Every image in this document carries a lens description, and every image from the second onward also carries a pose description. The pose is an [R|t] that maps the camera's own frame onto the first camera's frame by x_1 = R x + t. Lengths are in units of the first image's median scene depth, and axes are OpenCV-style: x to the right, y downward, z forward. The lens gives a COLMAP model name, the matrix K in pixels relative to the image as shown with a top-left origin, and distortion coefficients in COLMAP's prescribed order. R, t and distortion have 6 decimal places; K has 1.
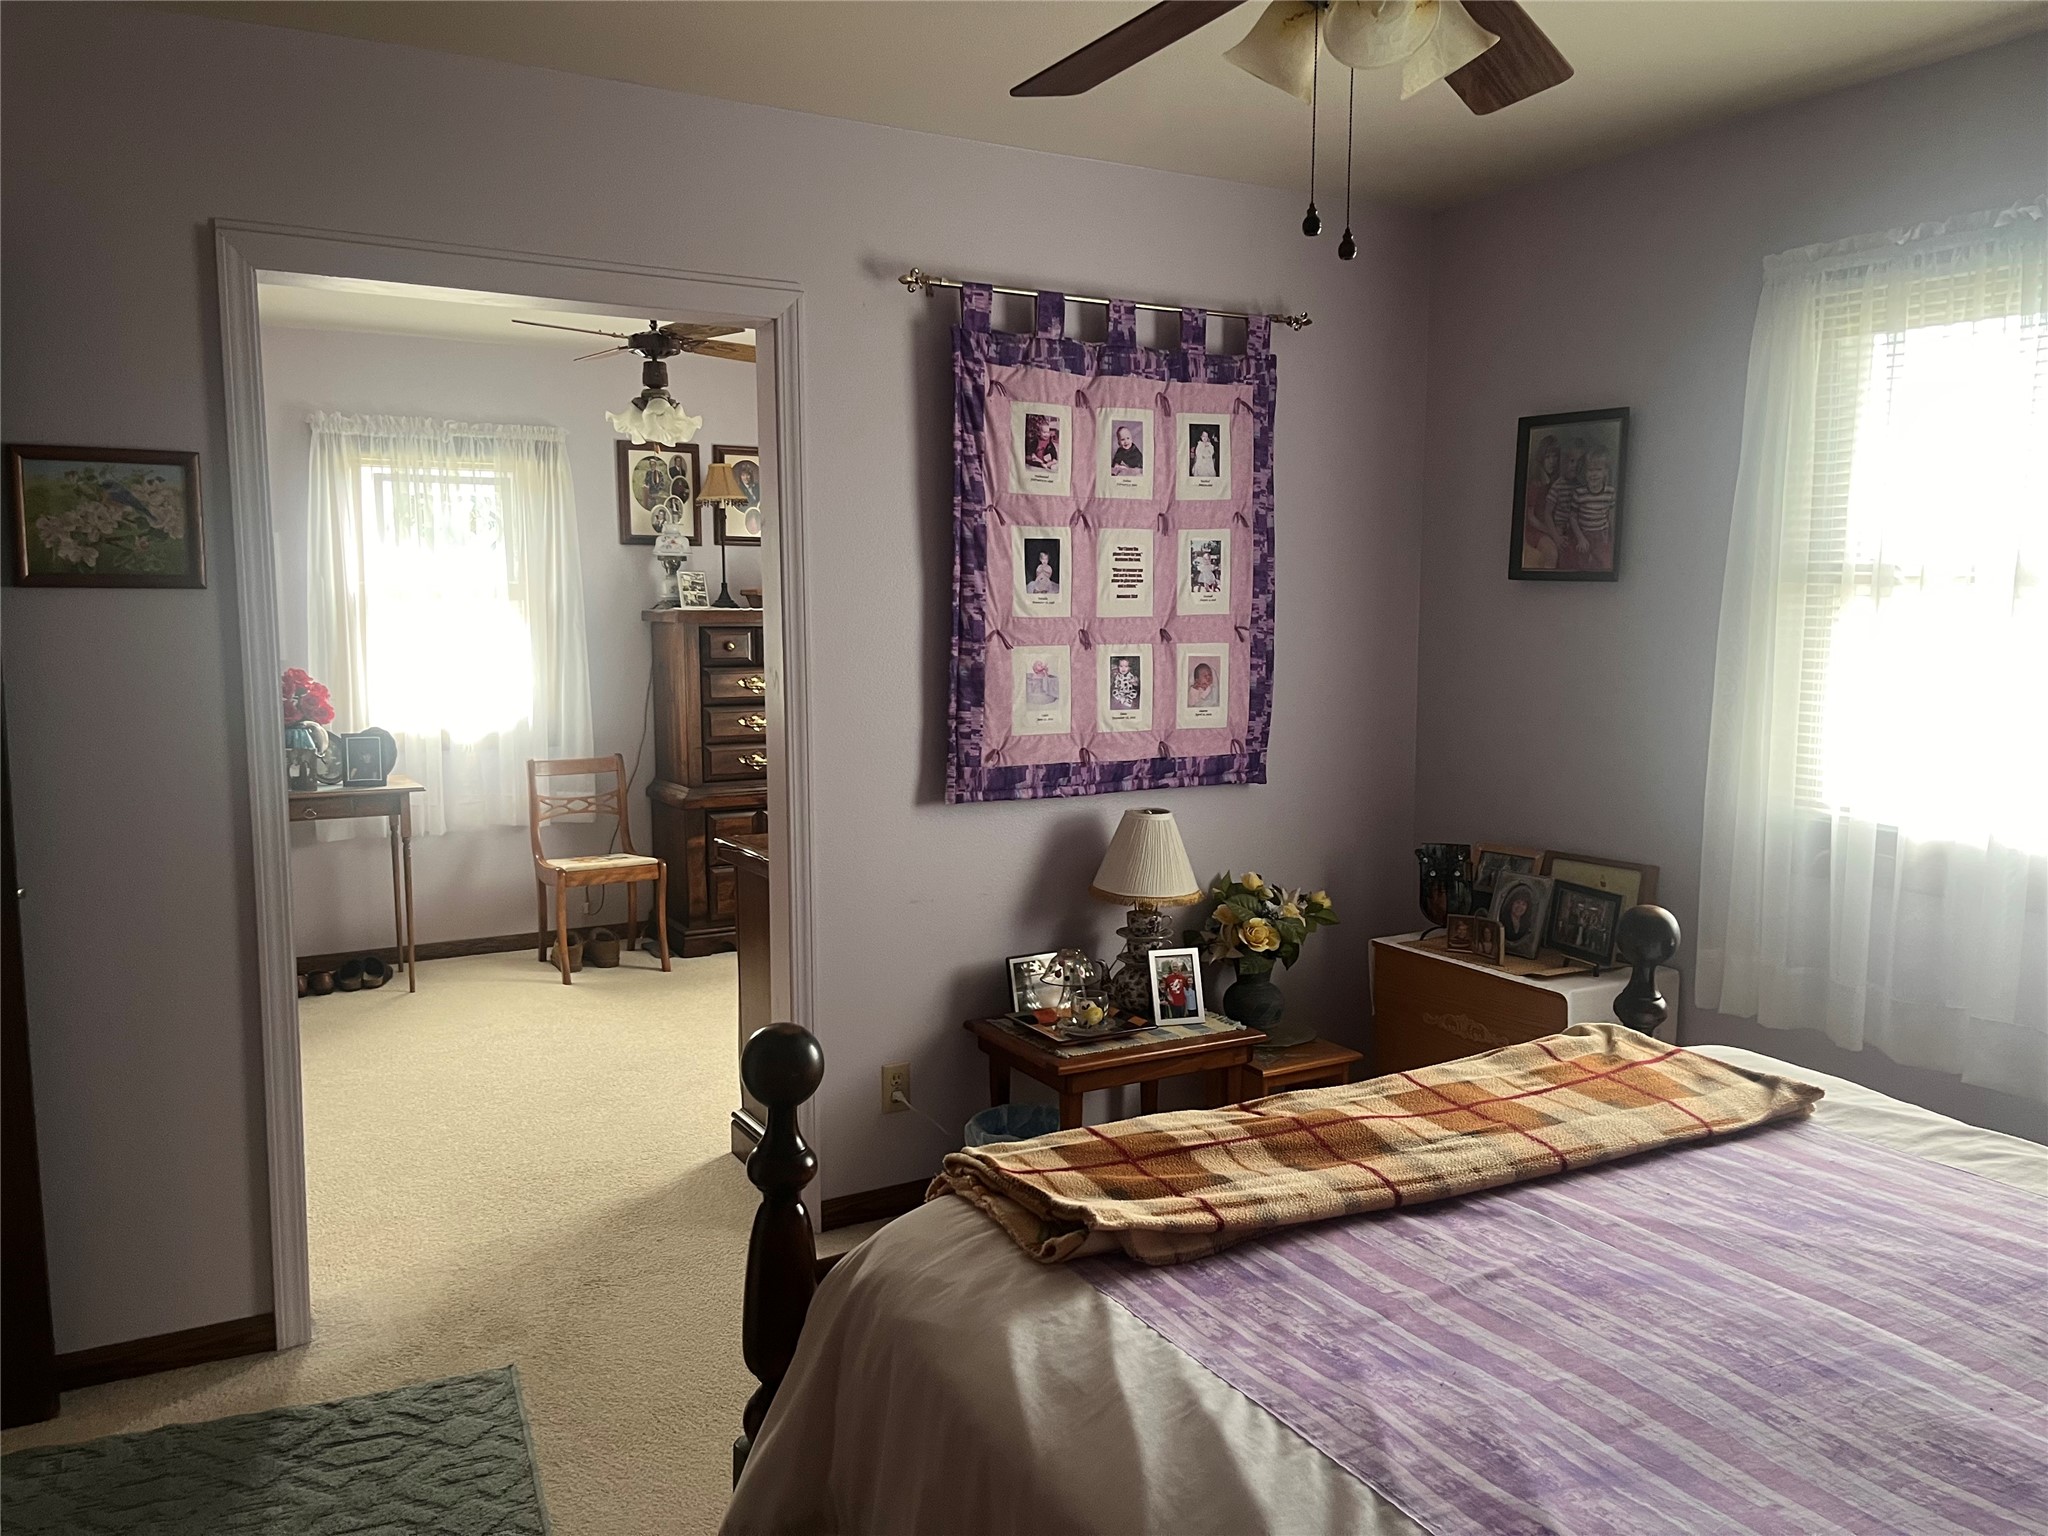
lens RADIAL K [[1550.3, 0, 1024.0], [0, 1550.3, 768.0], [0, 0, 1]] dist [0.074128, -0.103799]
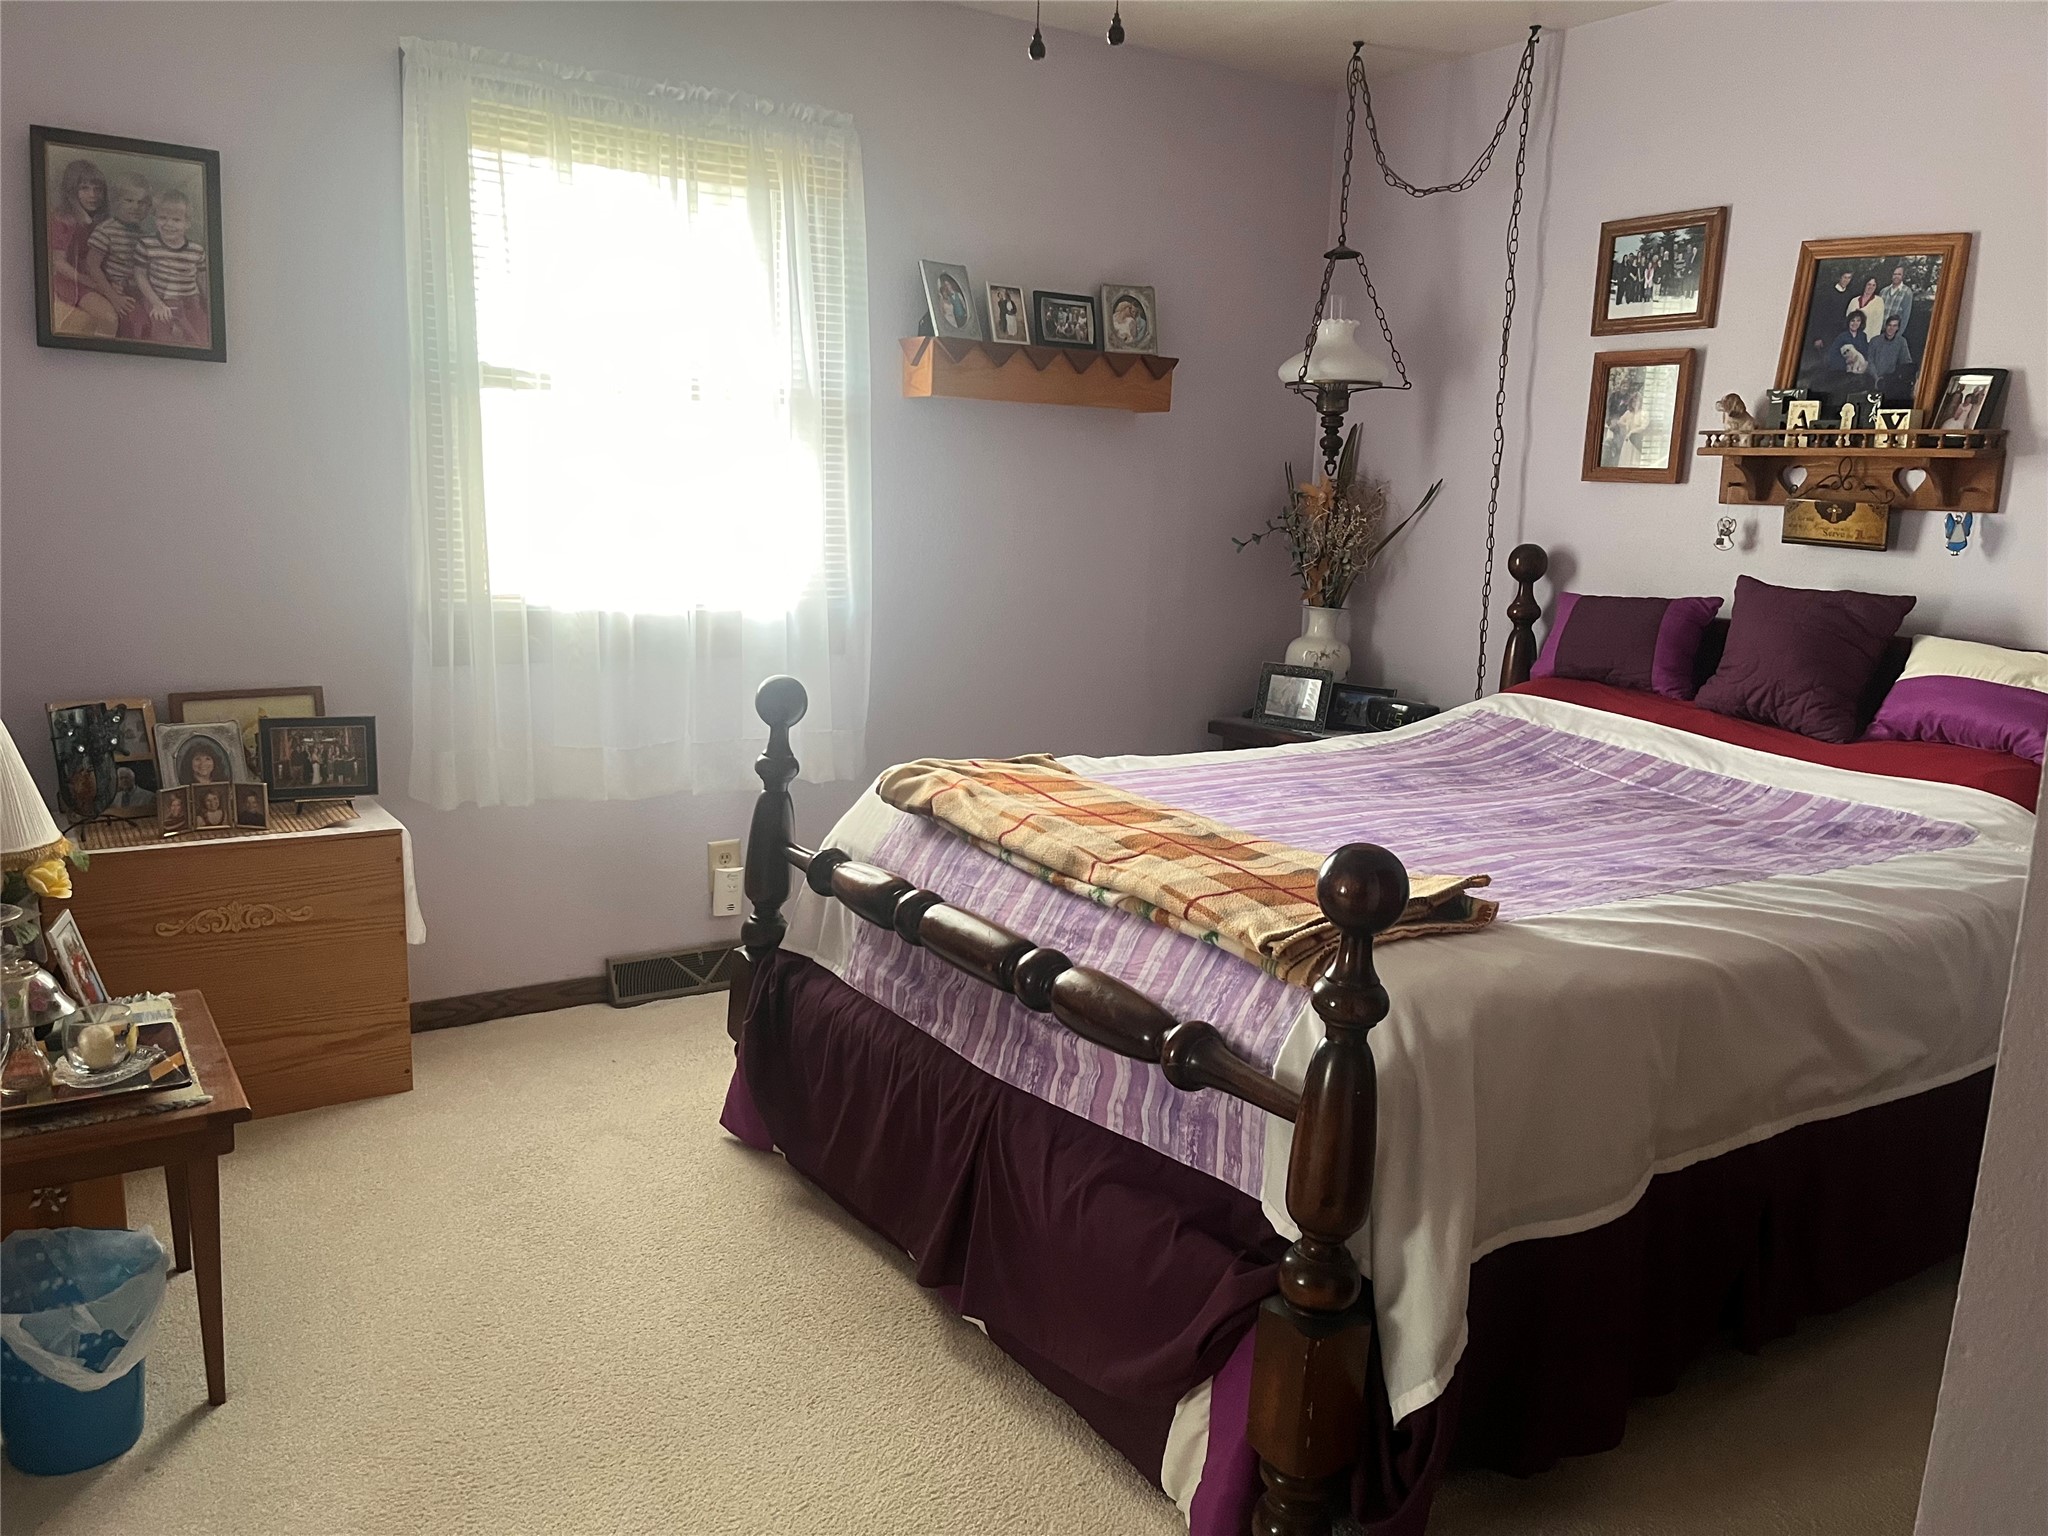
lens RADIAL K [[1521.8, 0, 1022.4], [0, 1521.8, 803.1], [0, 0, 1]] dist [0.064164, -0.096757]
pose [[-0.081777, -0.201987, 0.975968, -0.509685], [0.067679, 0.975862, 0.207636, -0.029164], [-0.994350, 0.083032, -0.066132, 0.629550]]
